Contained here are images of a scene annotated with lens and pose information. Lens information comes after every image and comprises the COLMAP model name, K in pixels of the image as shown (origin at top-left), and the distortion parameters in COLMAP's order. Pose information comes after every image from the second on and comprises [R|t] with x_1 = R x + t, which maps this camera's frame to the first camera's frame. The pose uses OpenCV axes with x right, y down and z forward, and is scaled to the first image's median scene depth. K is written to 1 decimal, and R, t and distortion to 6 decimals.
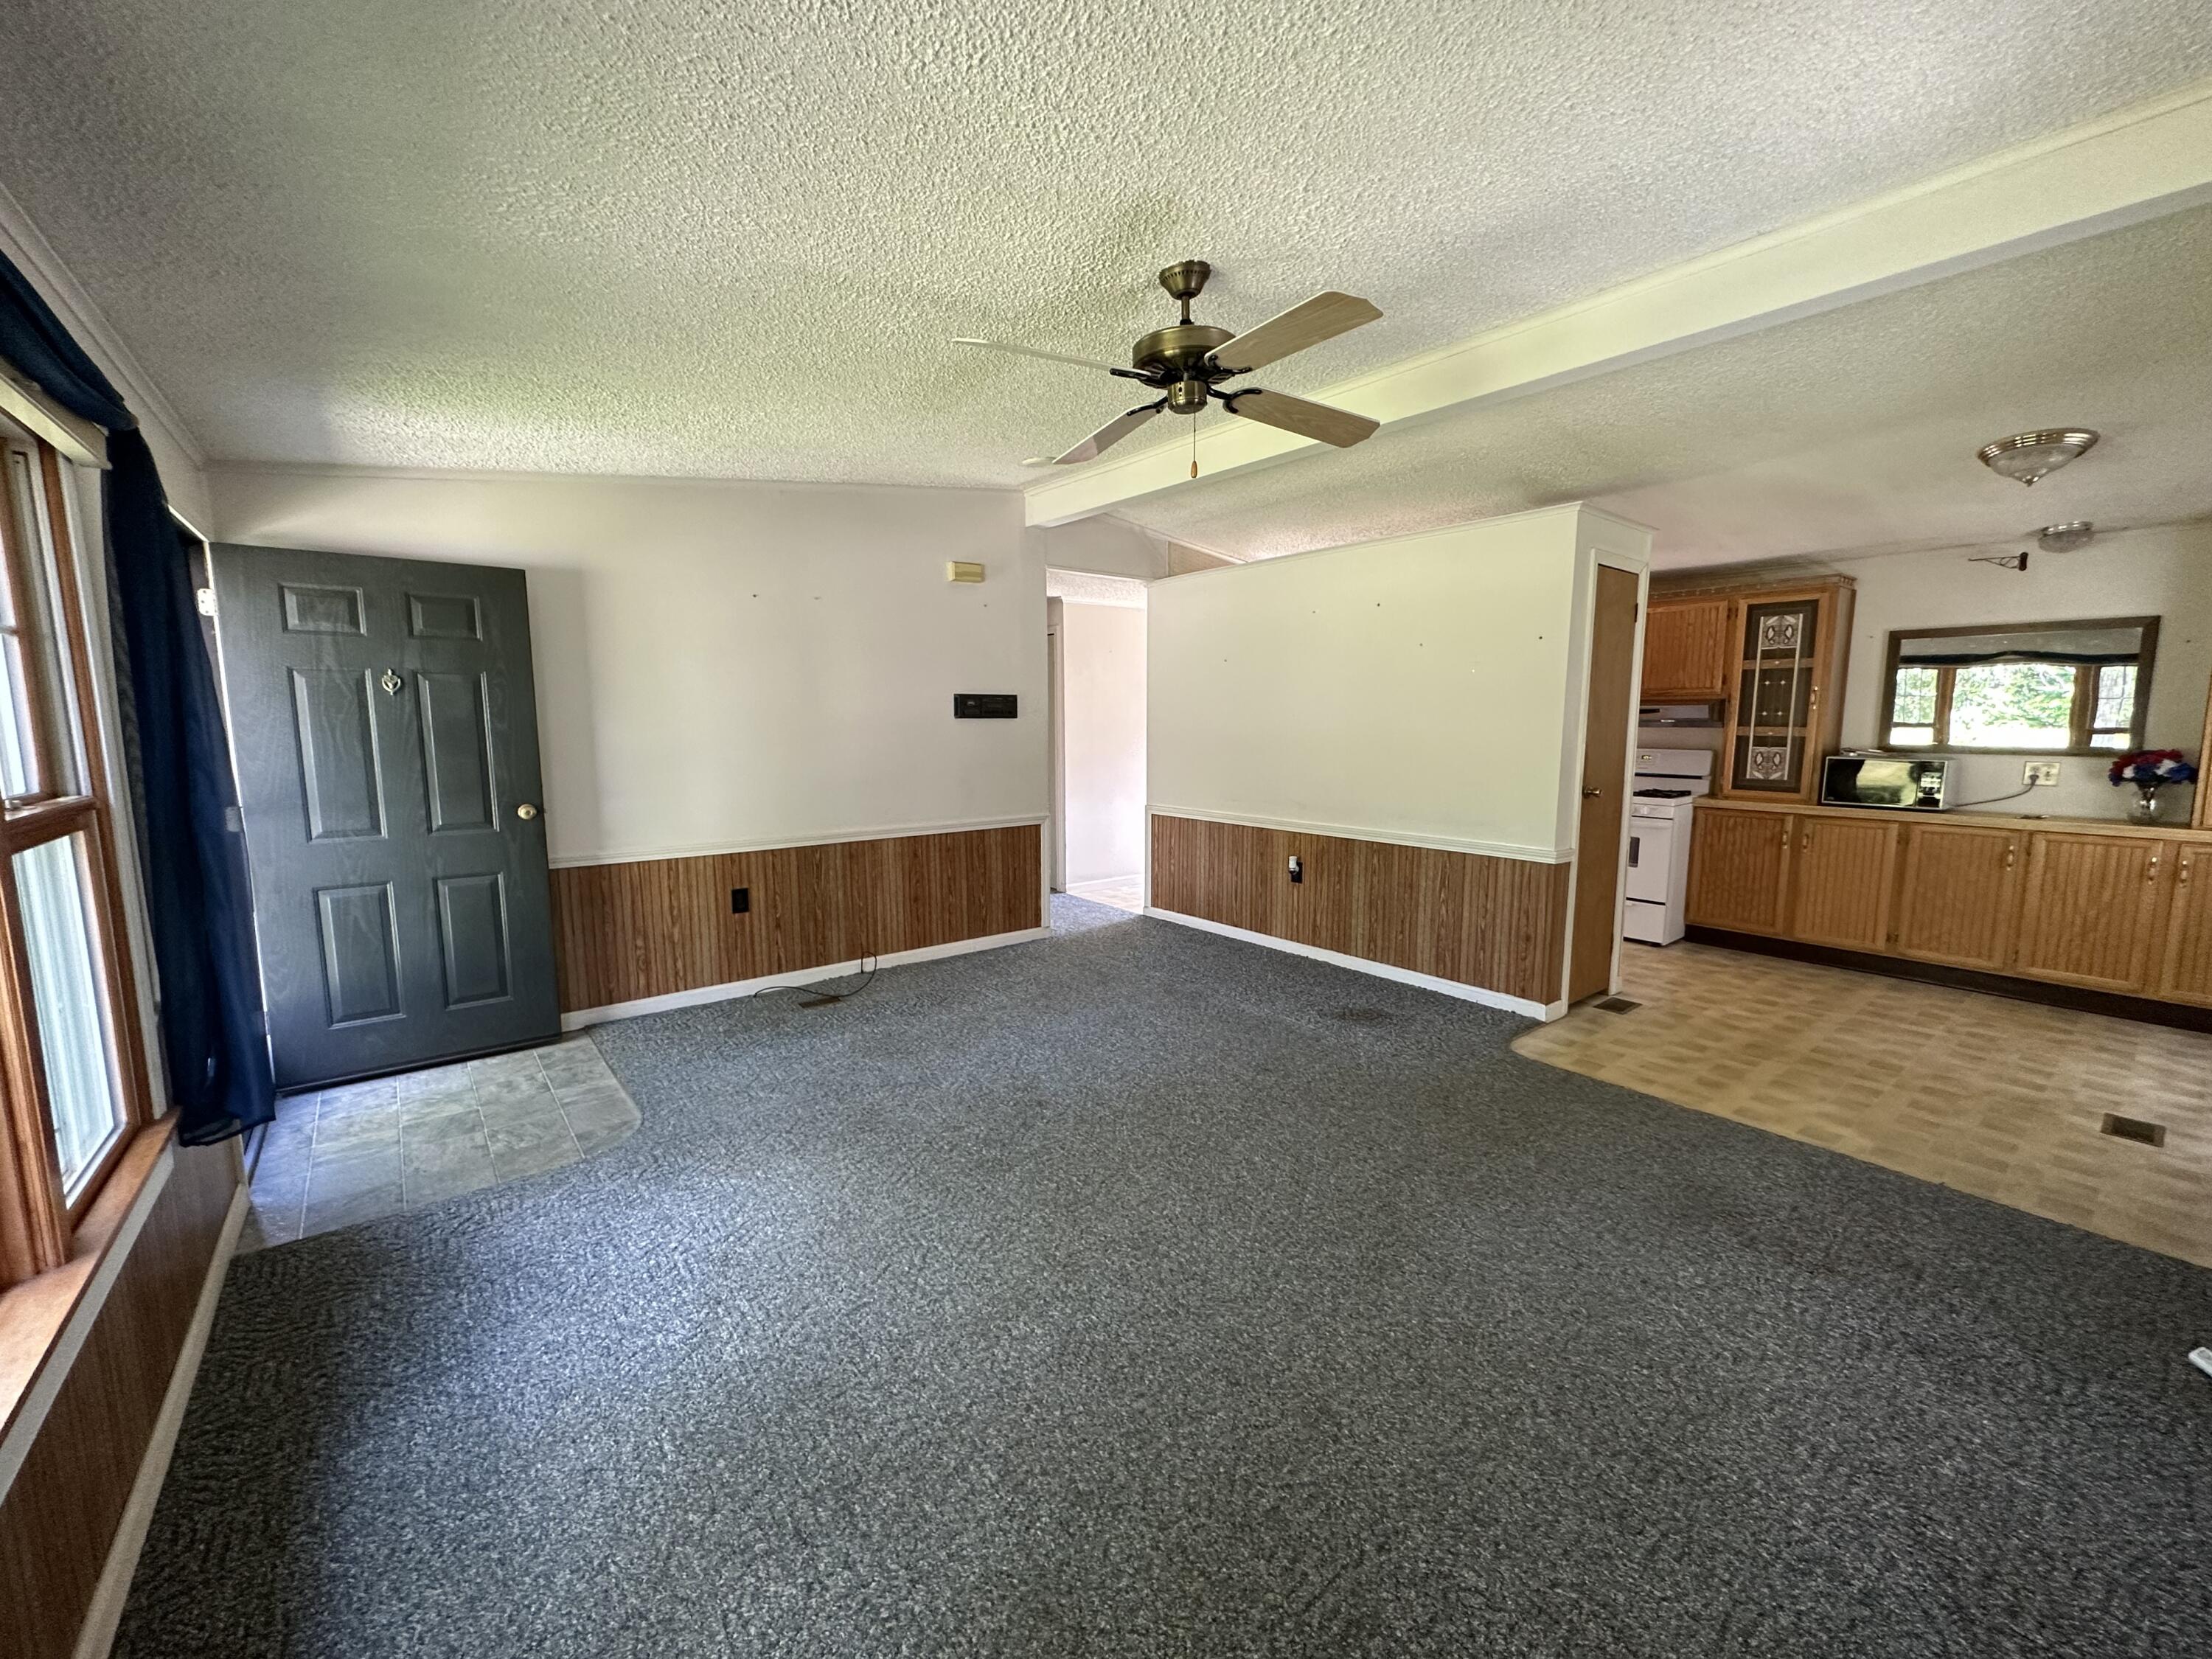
lens RADIAL K [[879.4, 0, 1105.1], [0, 879.4, 830.4], [0, 0, 1]] dist [-0.004369, -0.000011]
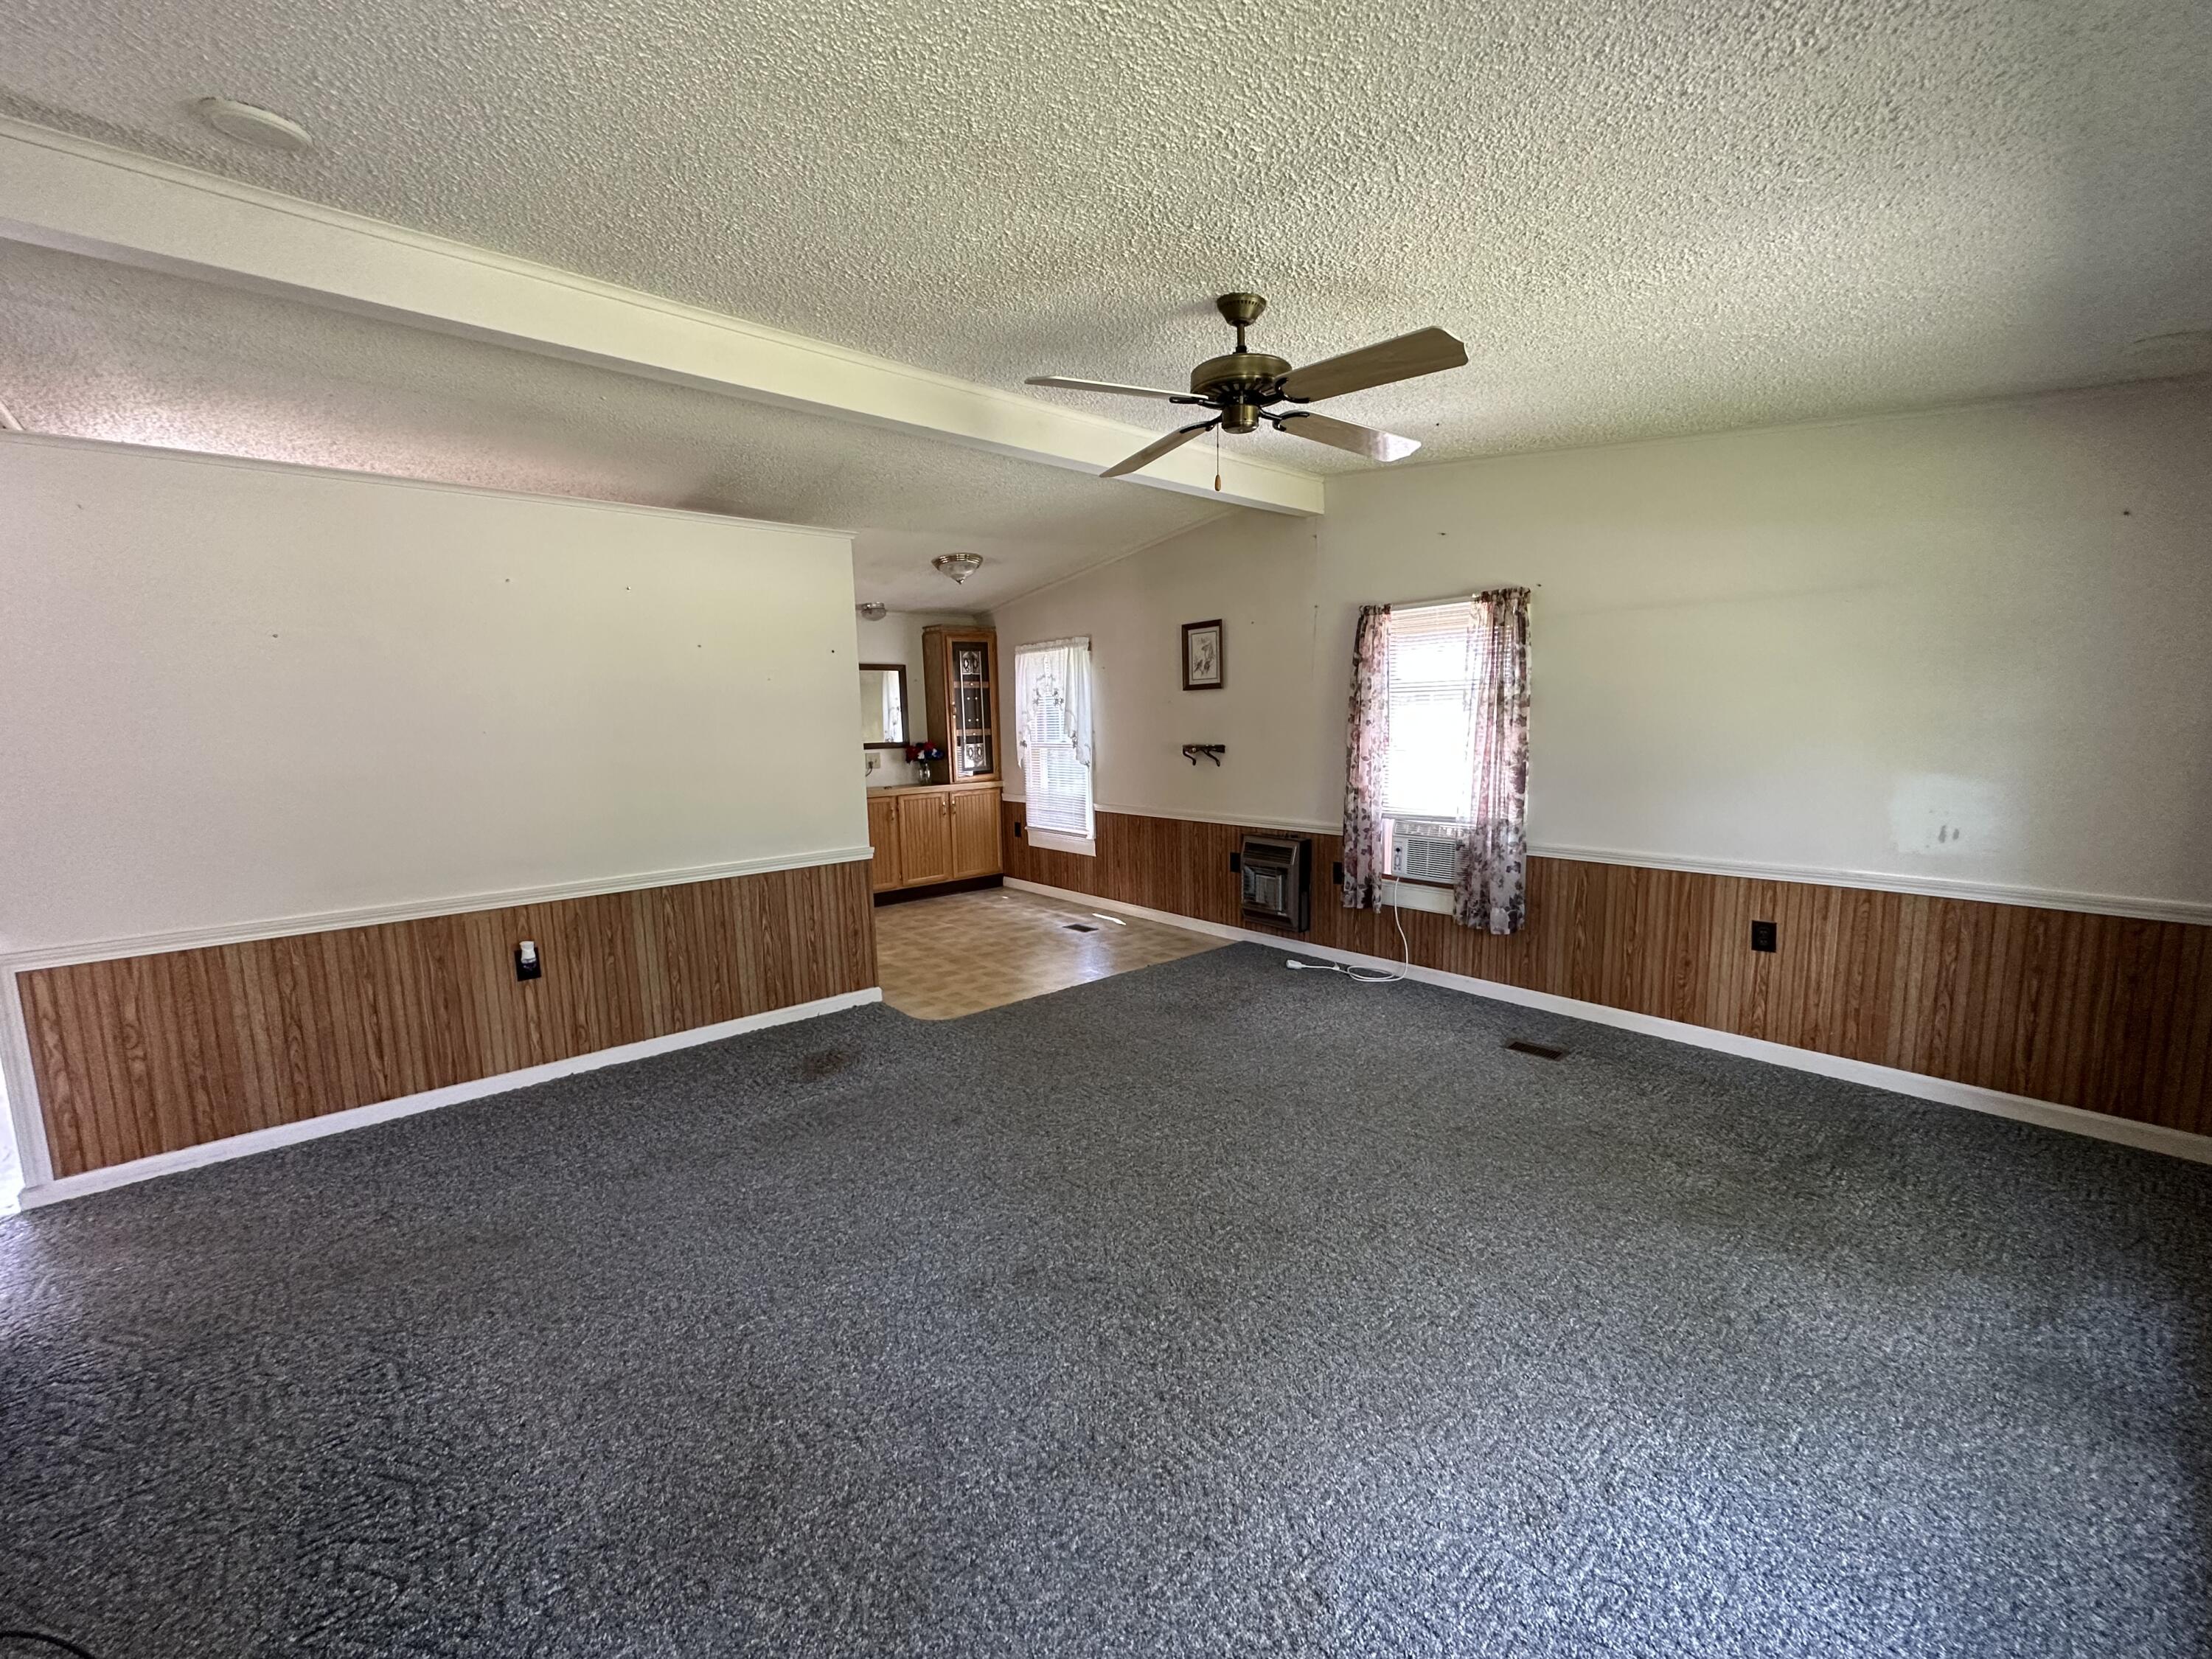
lens RADIAL K [[879.4, 0, 1104.6], [0, 879.4, 827.5], [0, 0, 1]] dist [-0.004369, -0.000011]
pose [[-0.035560, -0.122804, 0.991794, -0.611142], [0.153049, 0.980045, 0.126837, -0.098665], [-0.987579, 0.156303, -0.016055, 0.748966]]
